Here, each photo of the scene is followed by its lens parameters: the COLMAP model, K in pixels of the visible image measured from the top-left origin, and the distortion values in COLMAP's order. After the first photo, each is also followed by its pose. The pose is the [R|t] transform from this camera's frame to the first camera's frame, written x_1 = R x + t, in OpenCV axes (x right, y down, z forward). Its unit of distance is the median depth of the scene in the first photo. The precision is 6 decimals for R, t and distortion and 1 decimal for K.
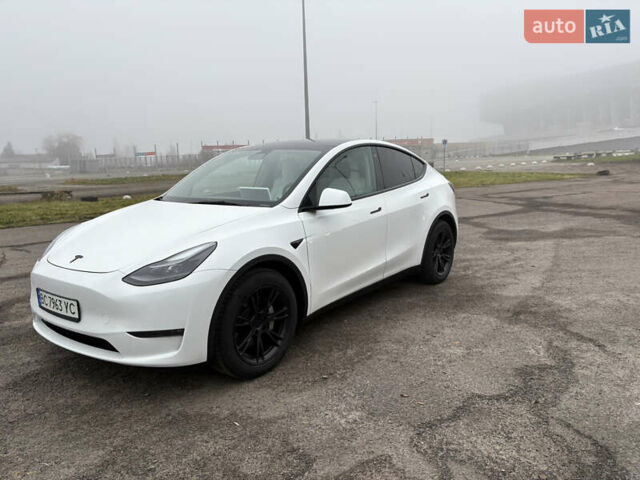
lens RADIAL K [[482.5, 0, 316.7], [0, 482.5, 240.7], [0, 0, 1]] dist [0.024202, -0.015316]
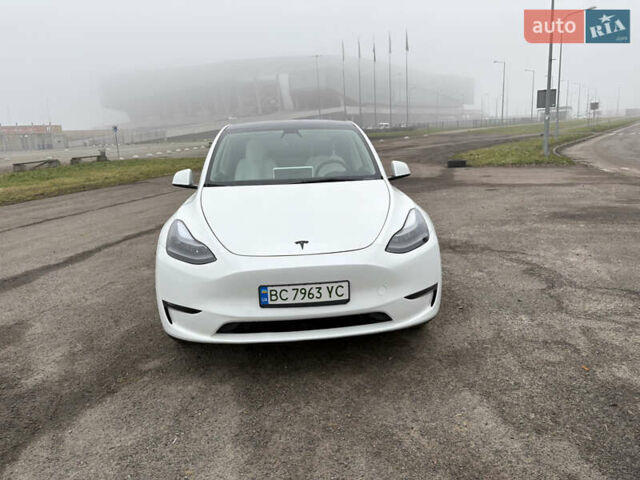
lens RADIAL K [[482.5, 0, 333.4], [0, 482.5, 240.1], [0, 0, 1]] dist [0.024202, -0.015316]
pose [[0.747617, -0.152510, 0.646382, -1.132344], [0.137023, 0.987757, 0.074573, -0.033569], [-0.649842, 0.032817, 0.759361, 0.283872]]
